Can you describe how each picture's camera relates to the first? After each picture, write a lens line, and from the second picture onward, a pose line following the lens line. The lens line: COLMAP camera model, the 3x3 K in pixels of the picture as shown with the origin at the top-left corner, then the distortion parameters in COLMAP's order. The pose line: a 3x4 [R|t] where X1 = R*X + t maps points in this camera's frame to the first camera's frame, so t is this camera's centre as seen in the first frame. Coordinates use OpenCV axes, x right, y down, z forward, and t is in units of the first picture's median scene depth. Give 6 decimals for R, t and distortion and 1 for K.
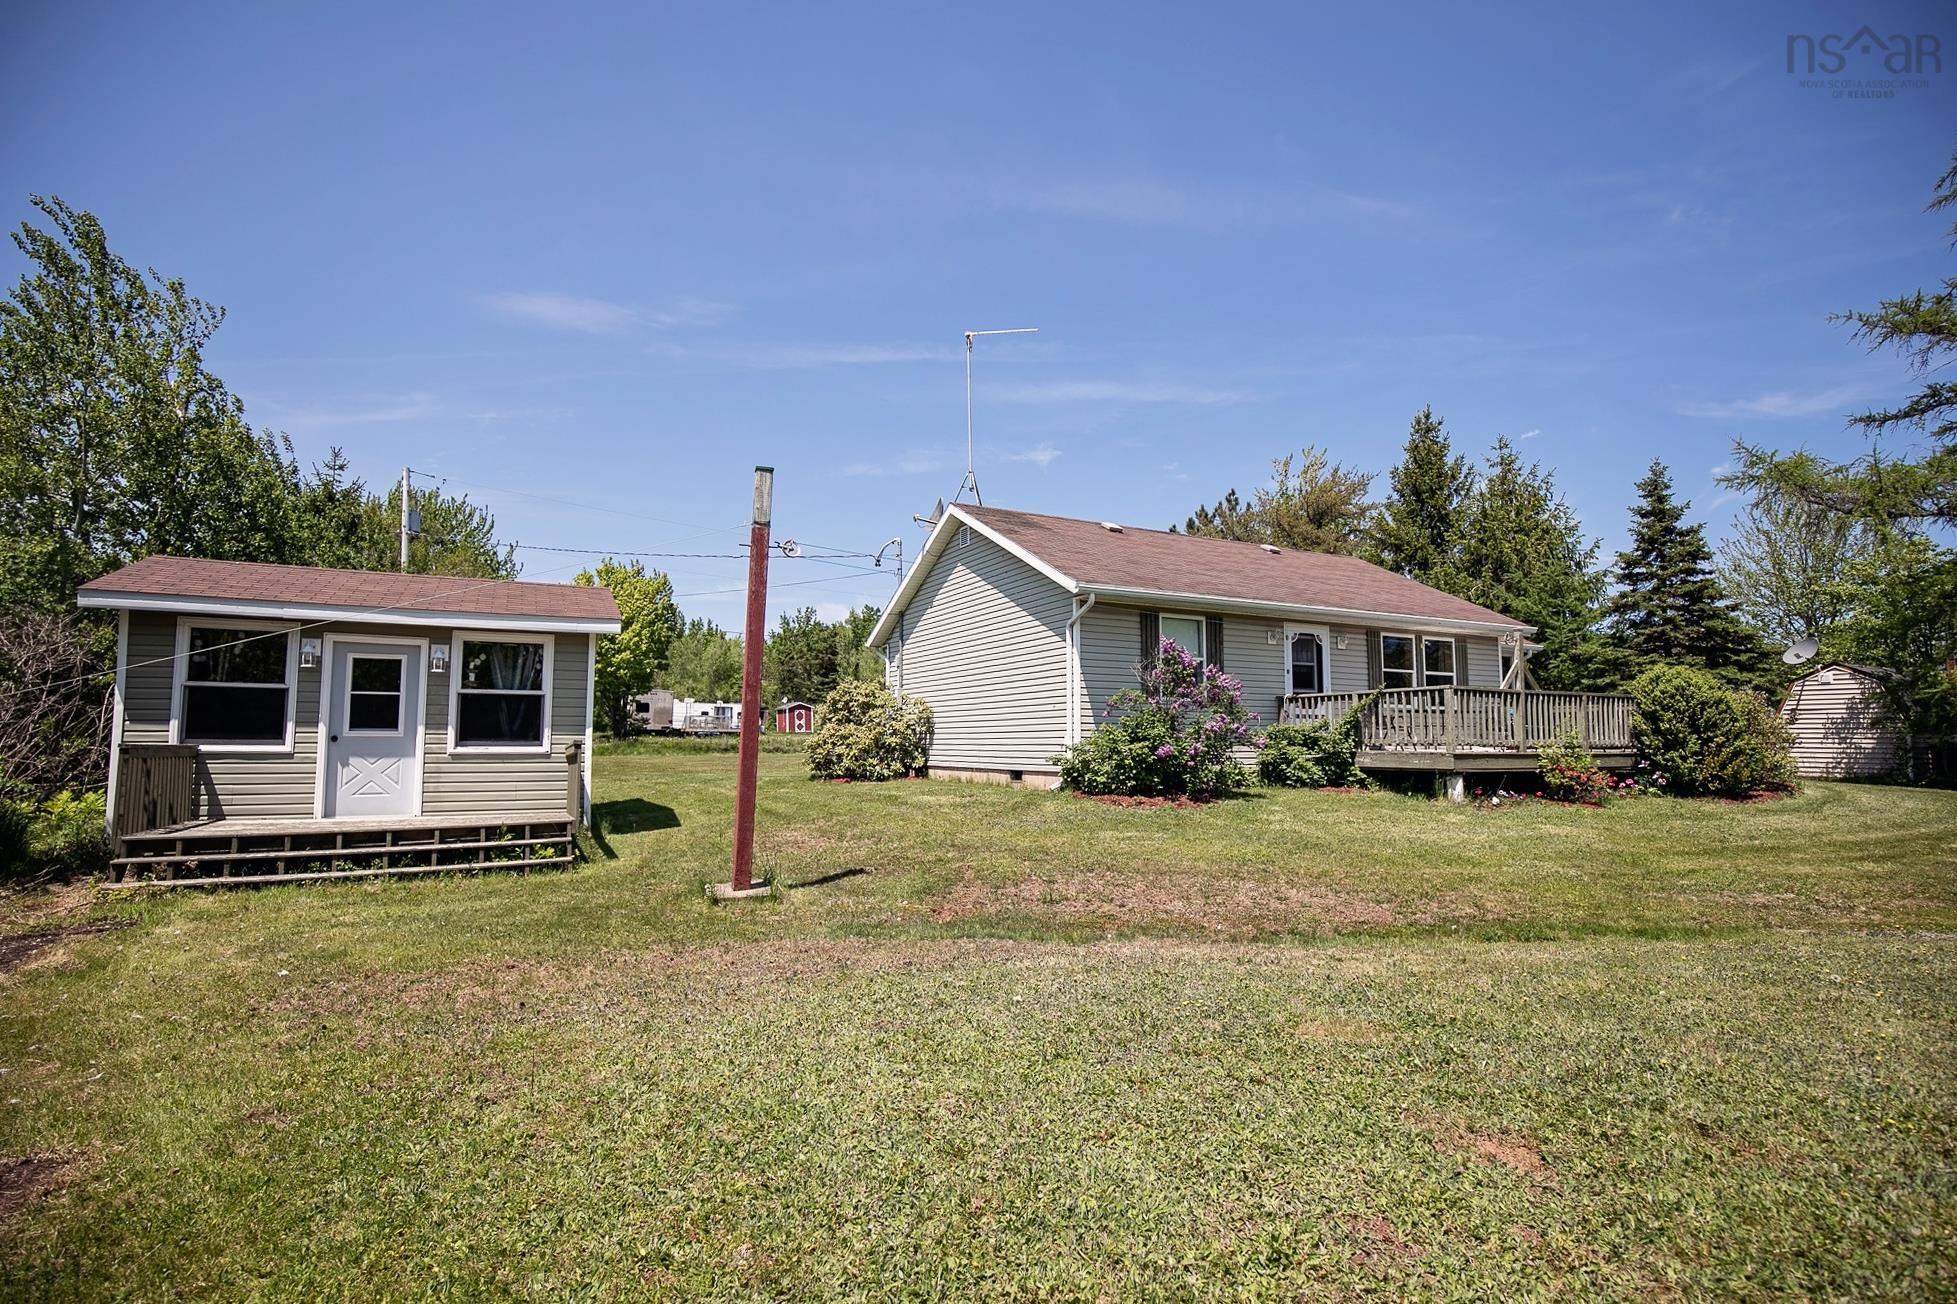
lens RADIAL K [[953.3, 0, 984.1], [0, 953.3, 669.7], [0, 0, 1]] dist [-0.023822, -0.000921]
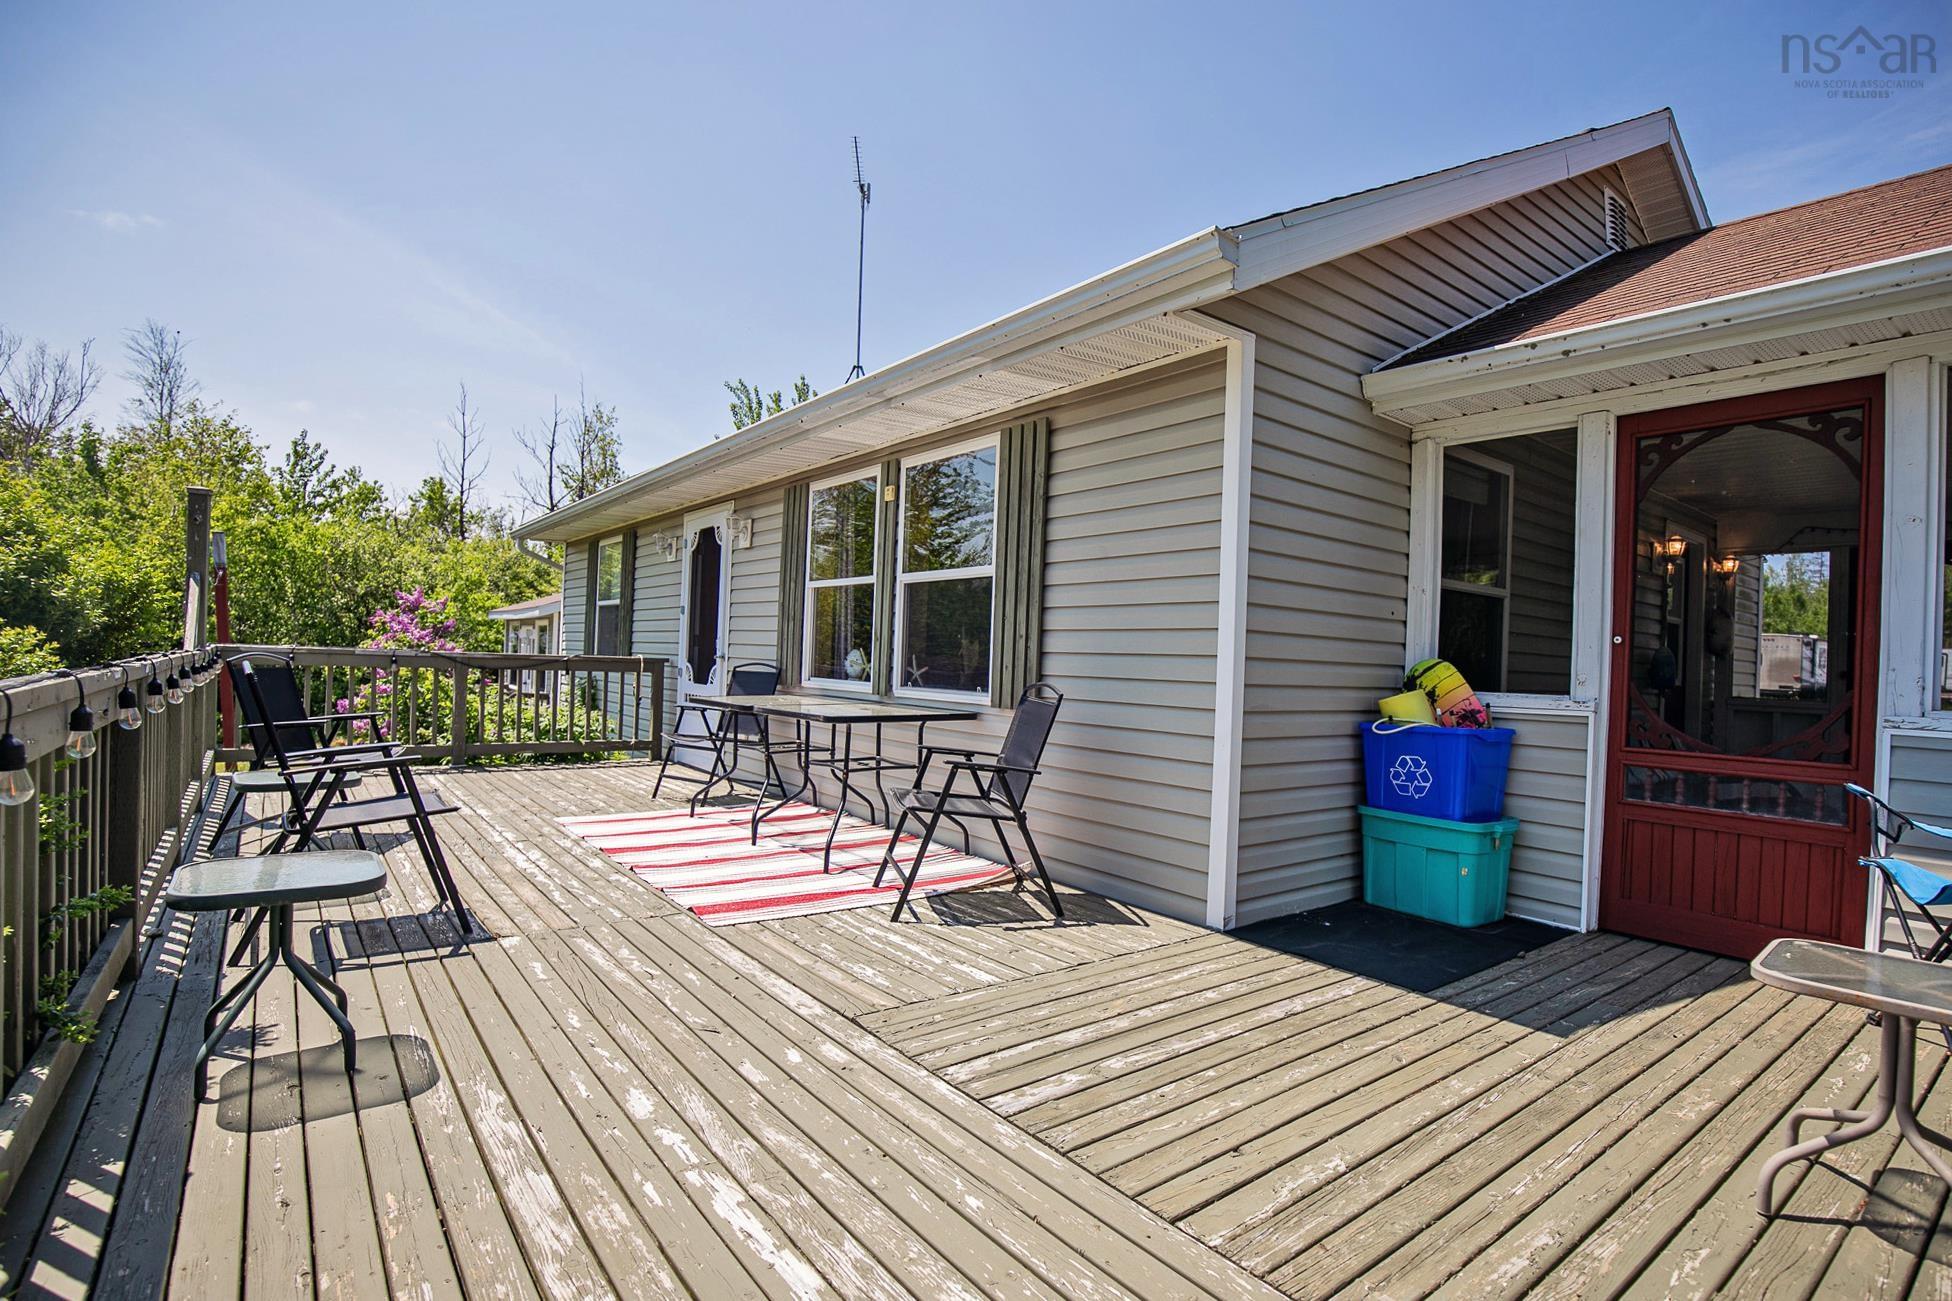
lens RADIAL K [[927.0, 0, 983.8], [0, 927.0, 659.7], [0, 0, 1]] dist [-0.024935, -0.000142]
pose [[0.176217, 0.005778, -0.984334, 0.941247], [0.040103, 0.999110, 0.013044, 0.032543], [0.983534, -0.041773, 0.175829, 1.197205]]
